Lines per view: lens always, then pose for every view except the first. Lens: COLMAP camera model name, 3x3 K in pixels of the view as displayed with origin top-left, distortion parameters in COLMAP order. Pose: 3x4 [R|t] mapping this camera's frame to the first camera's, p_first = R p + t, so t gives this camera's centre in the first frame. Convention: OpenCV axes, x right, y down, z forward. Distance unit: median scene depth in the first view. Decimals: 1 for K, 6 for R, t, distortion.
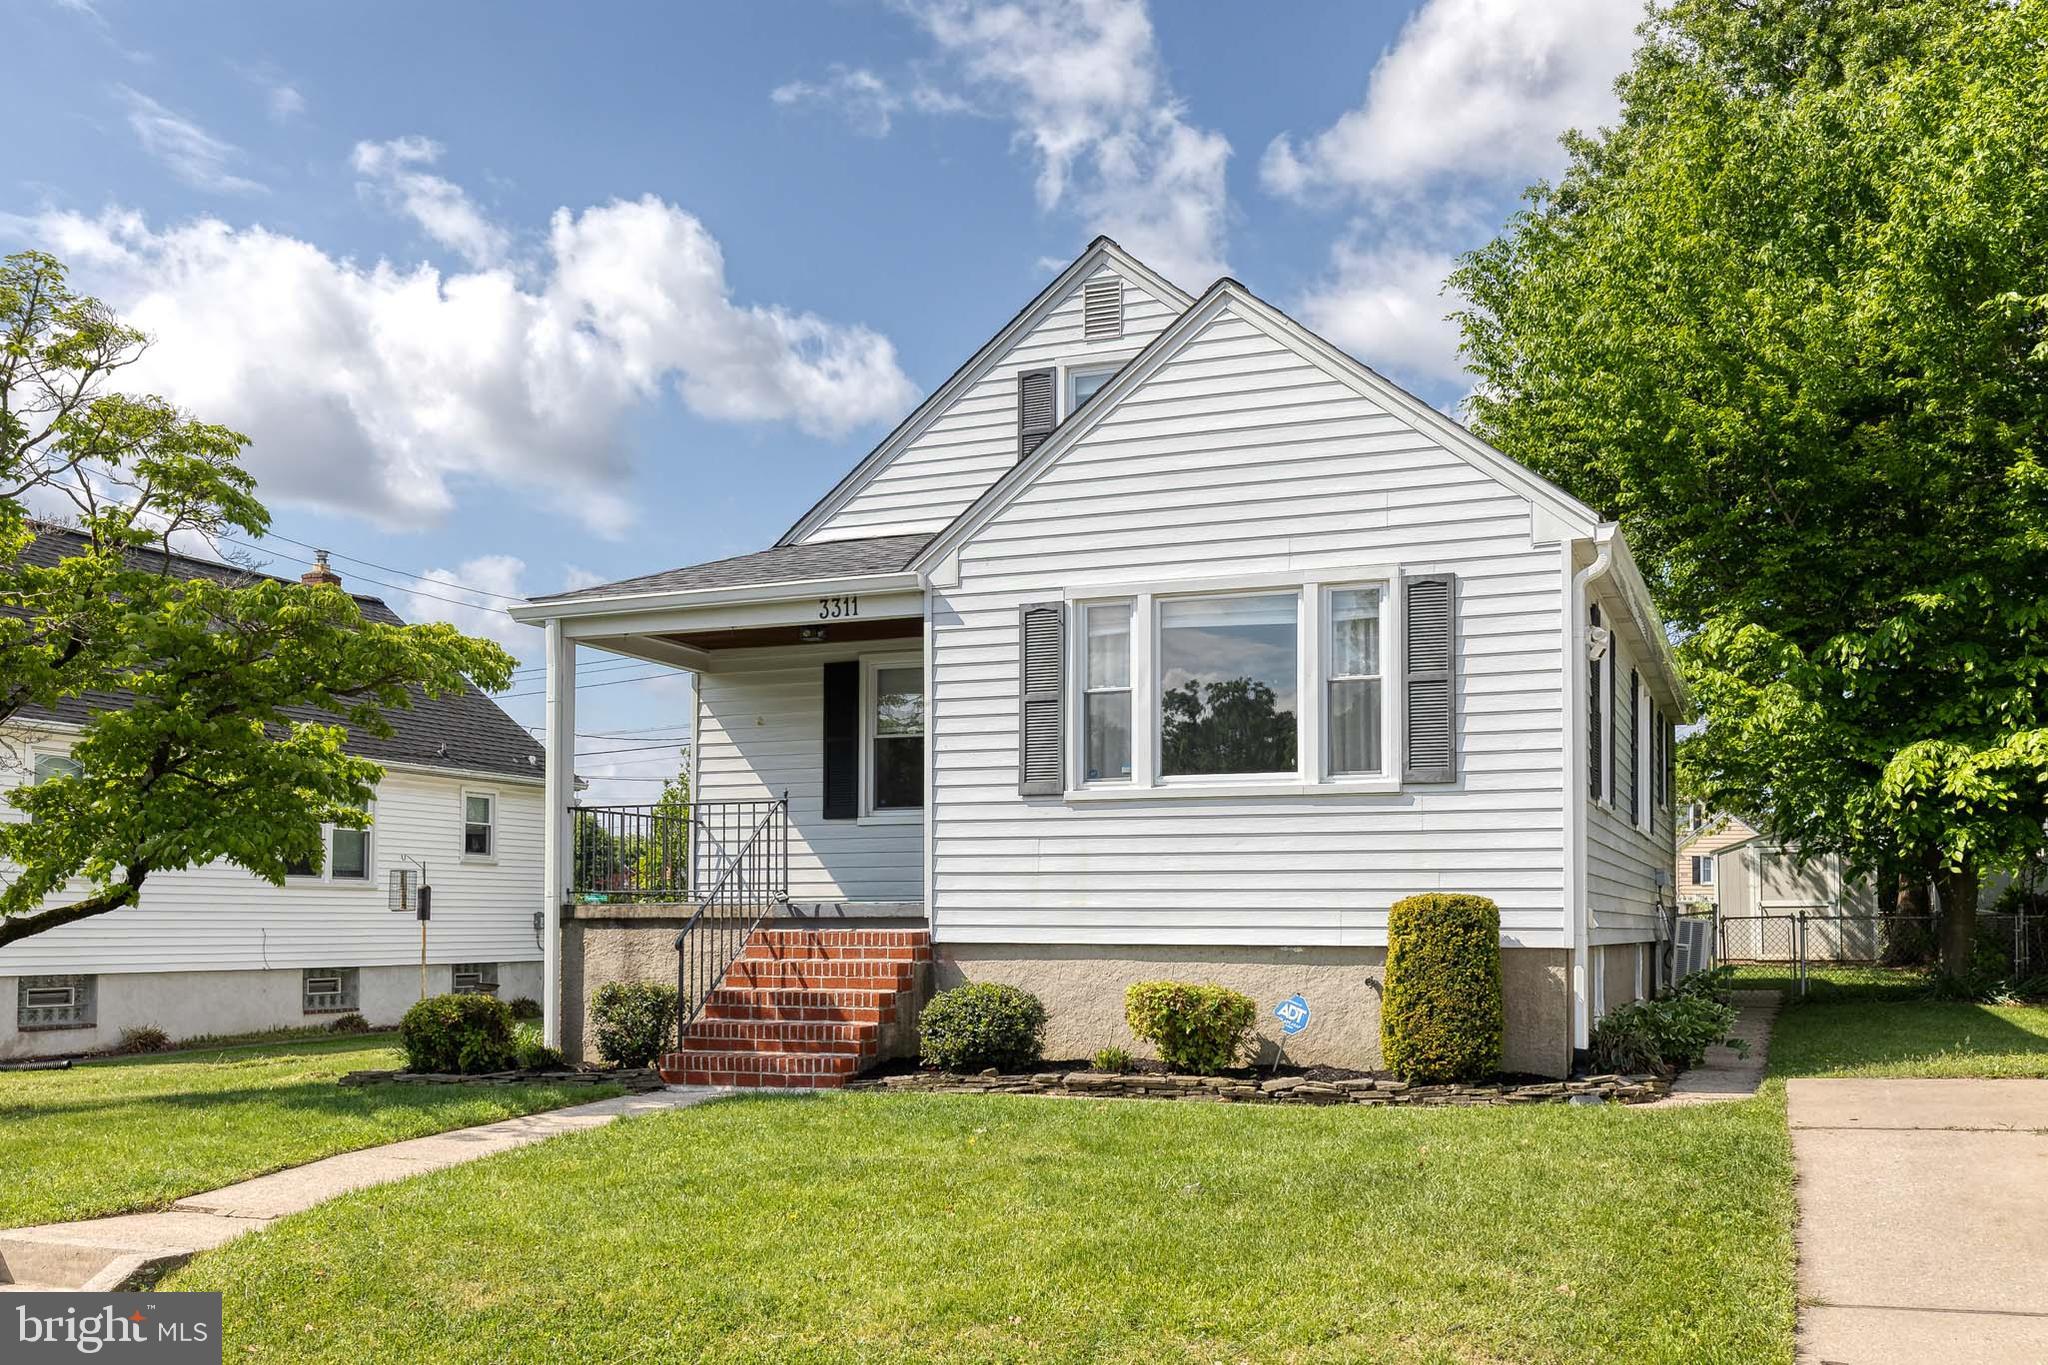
lens RADIAL K [[1753.5, 0, 1024.0], [0, 1753.5, 682.5], [0, 0, 1]] dist [0.000617, 0.000966]
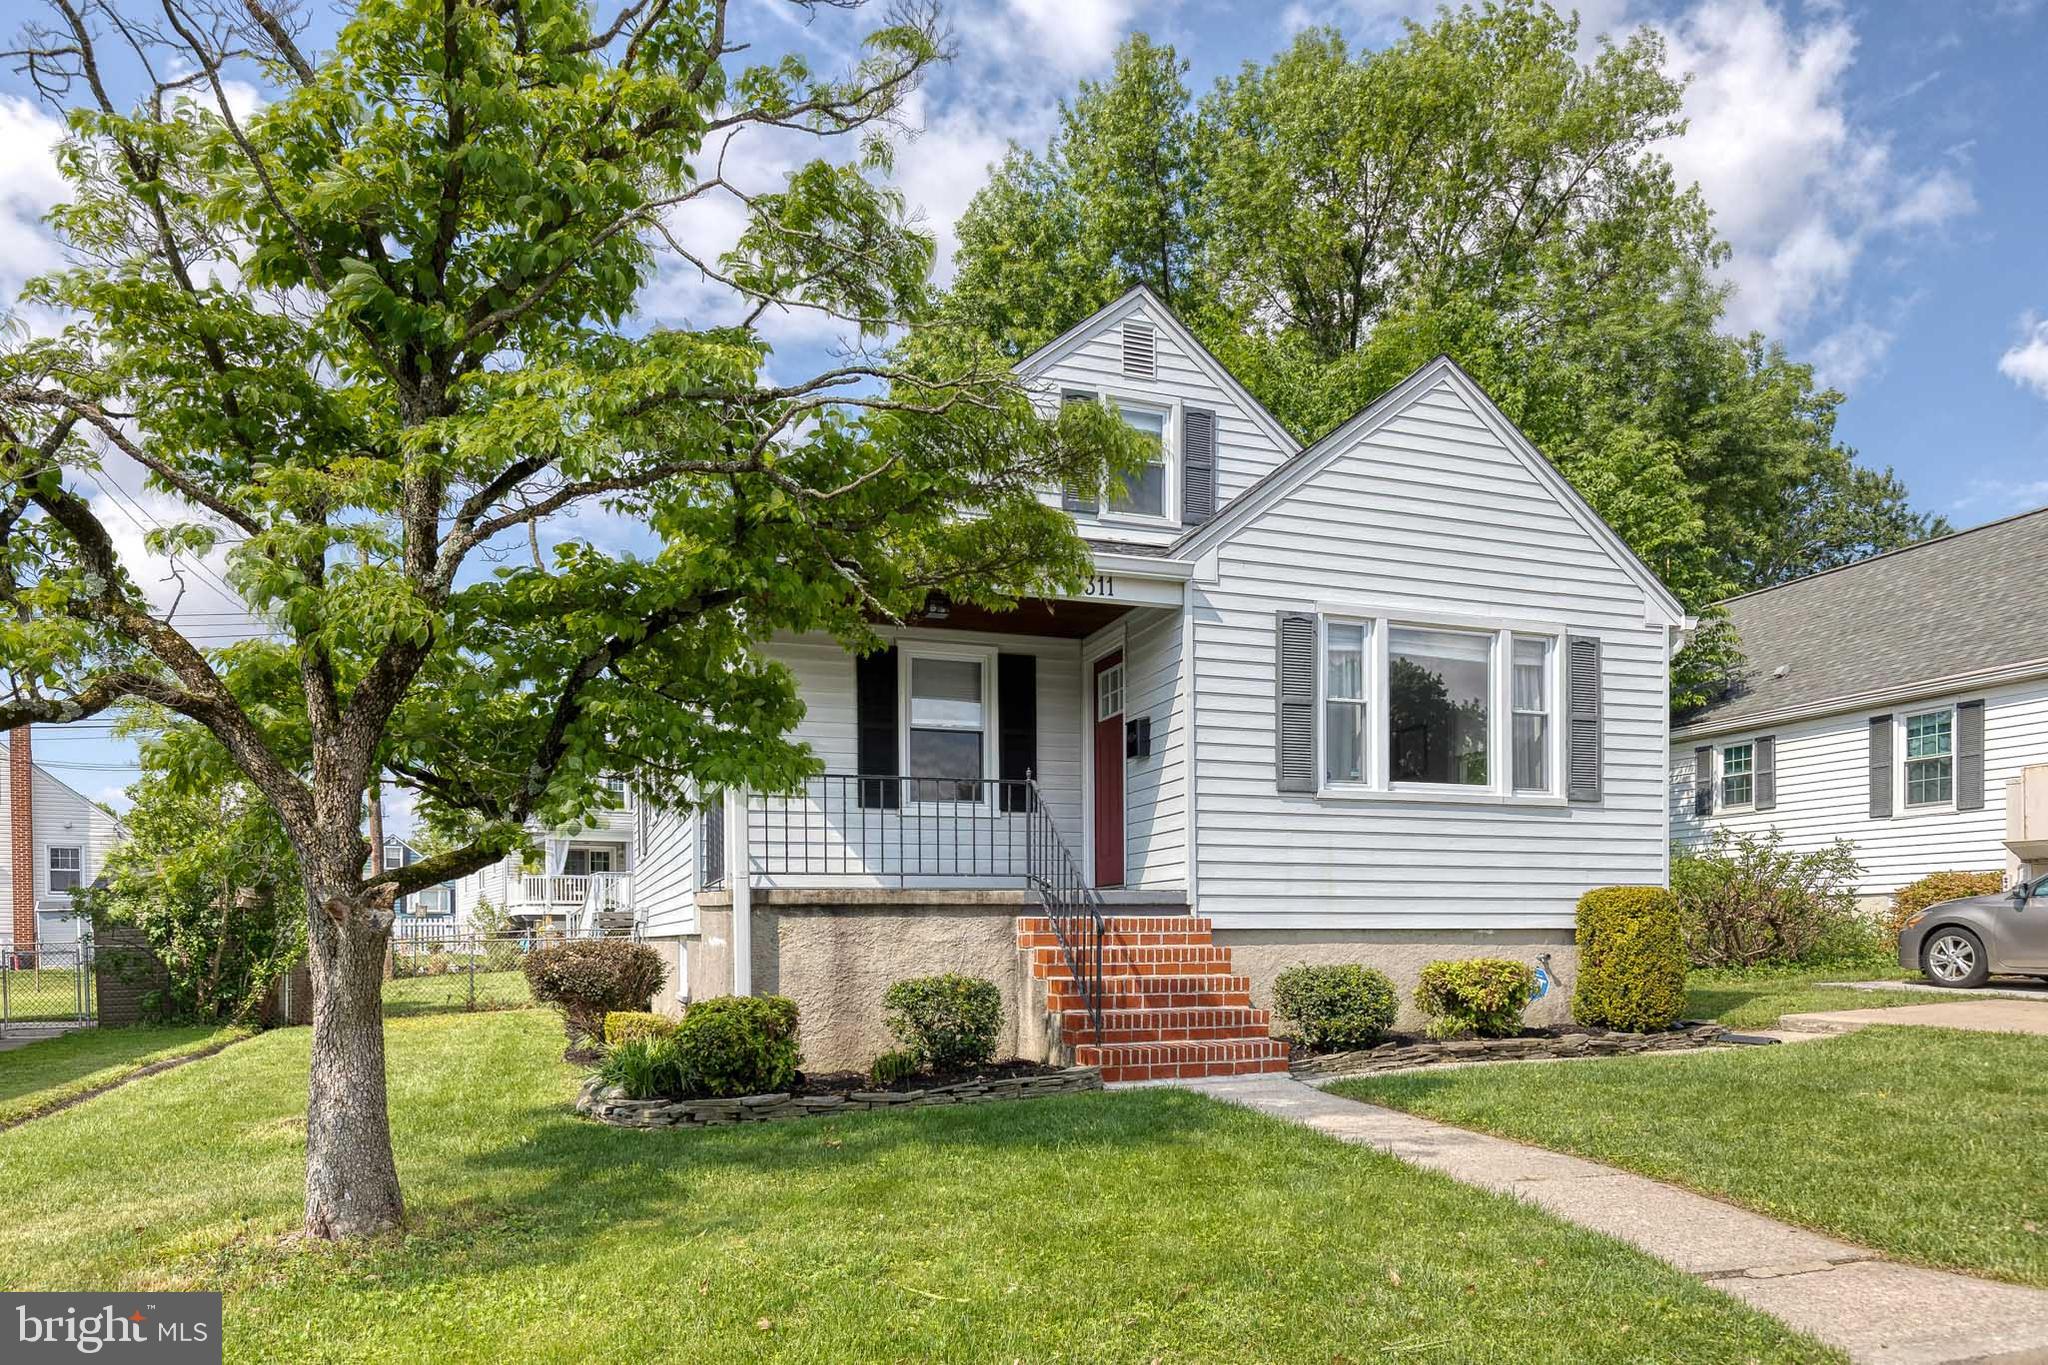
lens RADIAL K [[1322.5, 0, 1029.3], [0, 1322.5, 846.6], [0, 0, 1]] dist [0.010234, 0.001270]
pose [[0.753497, 0.039831, 0.656244, -0.641787], [-0.082489, 0.996003, 0.034261, 0.083376], [-0.652256, -0.079948, 0.753770, 0.493048]]
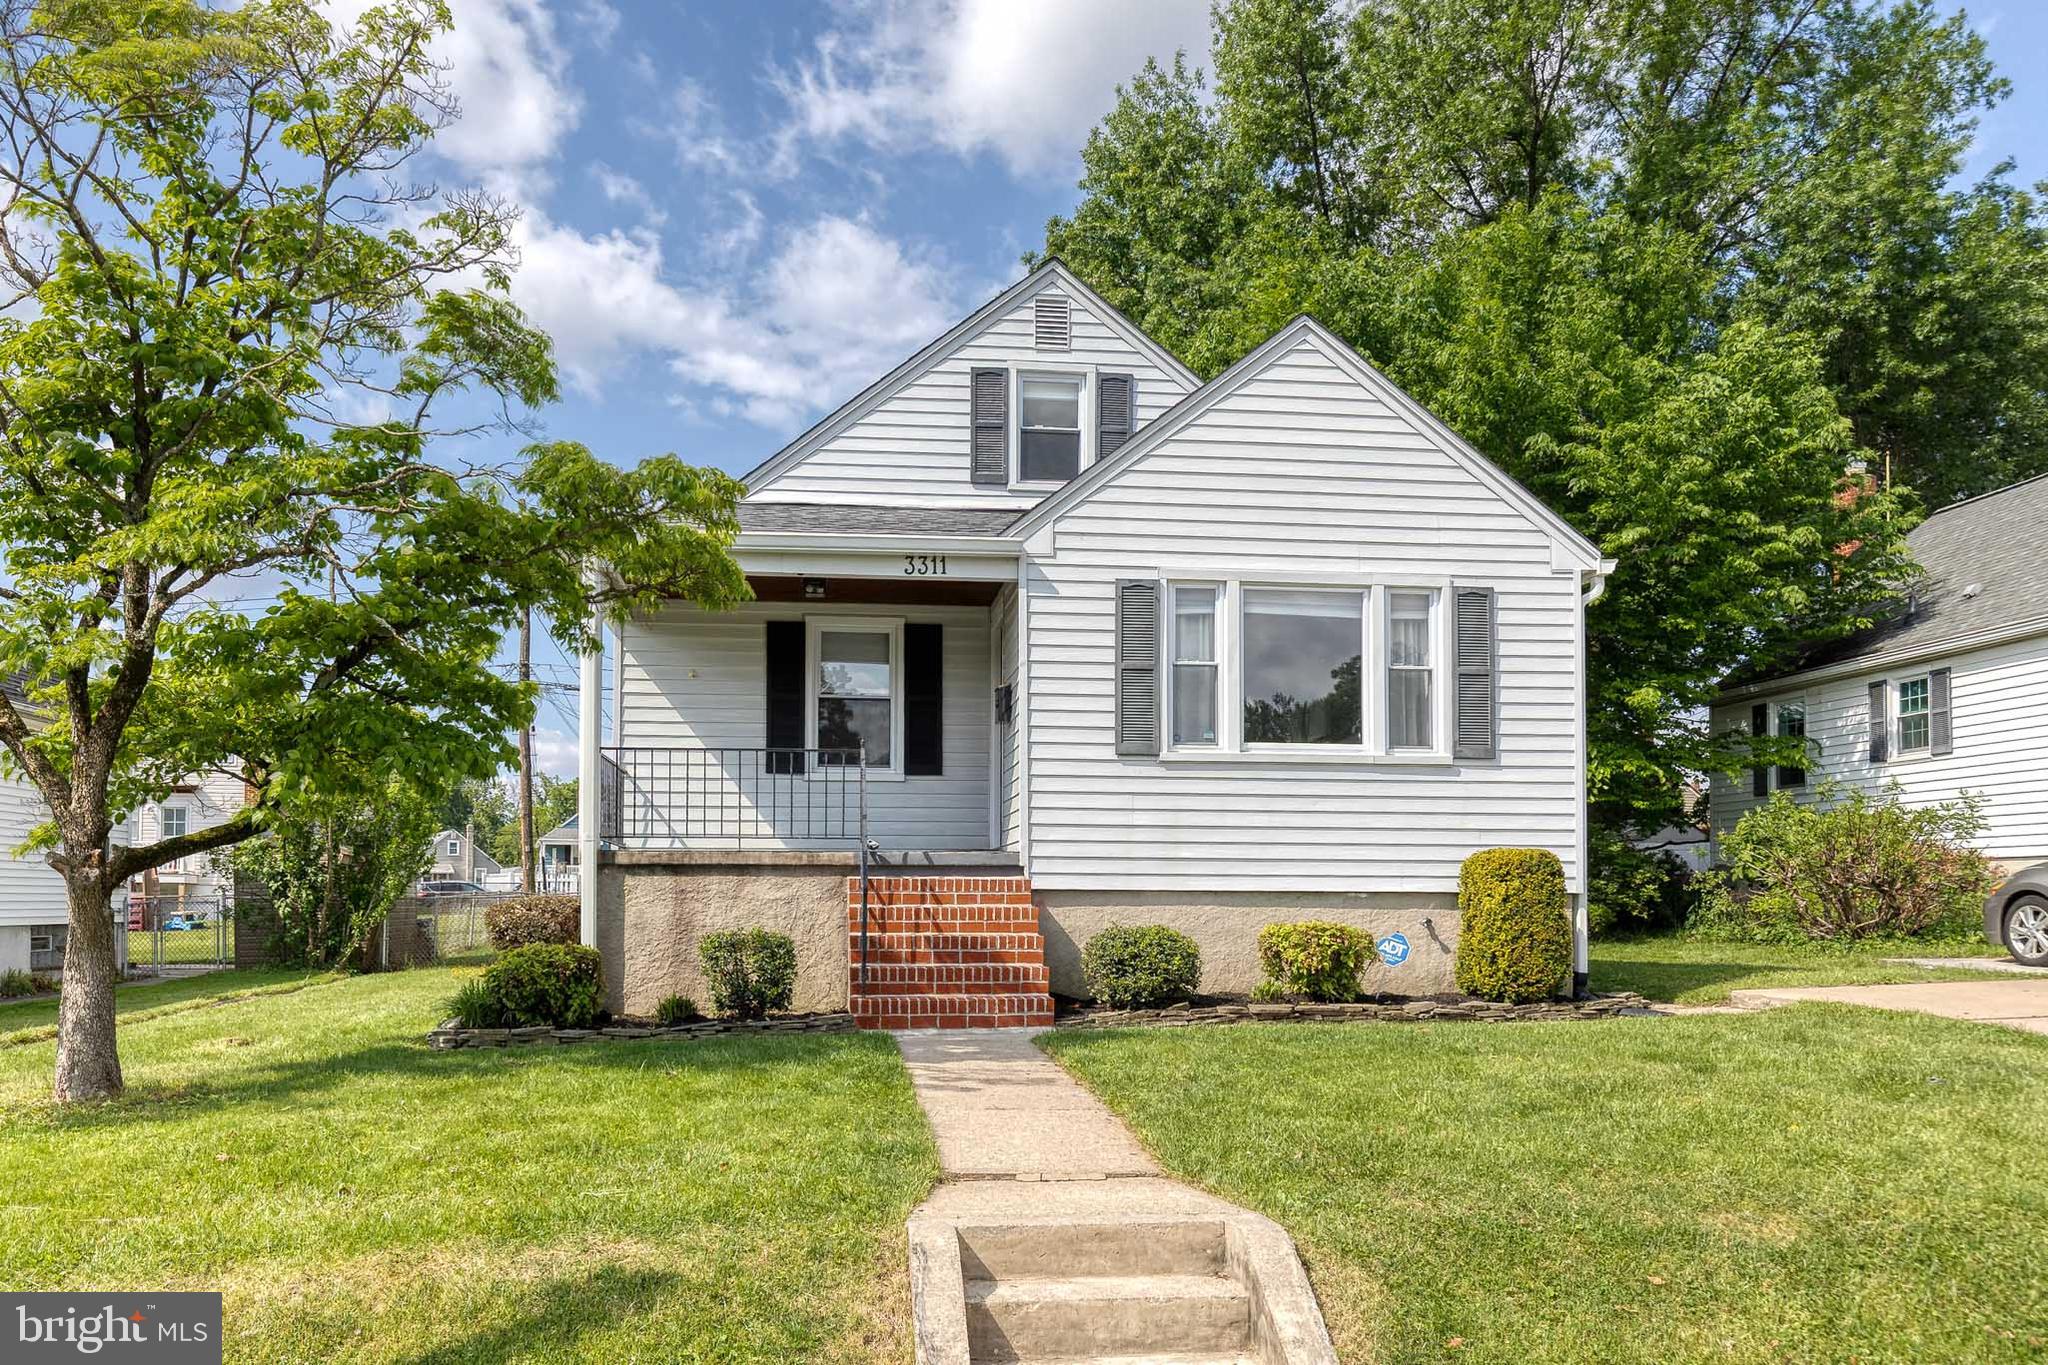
lens RADIAL K [[1471.9, 0, 940.7], [0, 1471.9, 725.8], [0, 0, 1]] dist [-0.001379, -0.000862]
pose [[0.891151, 0.055958, 0.450243, -0.511996], [-0.064632, 0.997902, 0.003901, 0.050403], [-0.449080, -0.032576, 0.892897, 0.236636]]
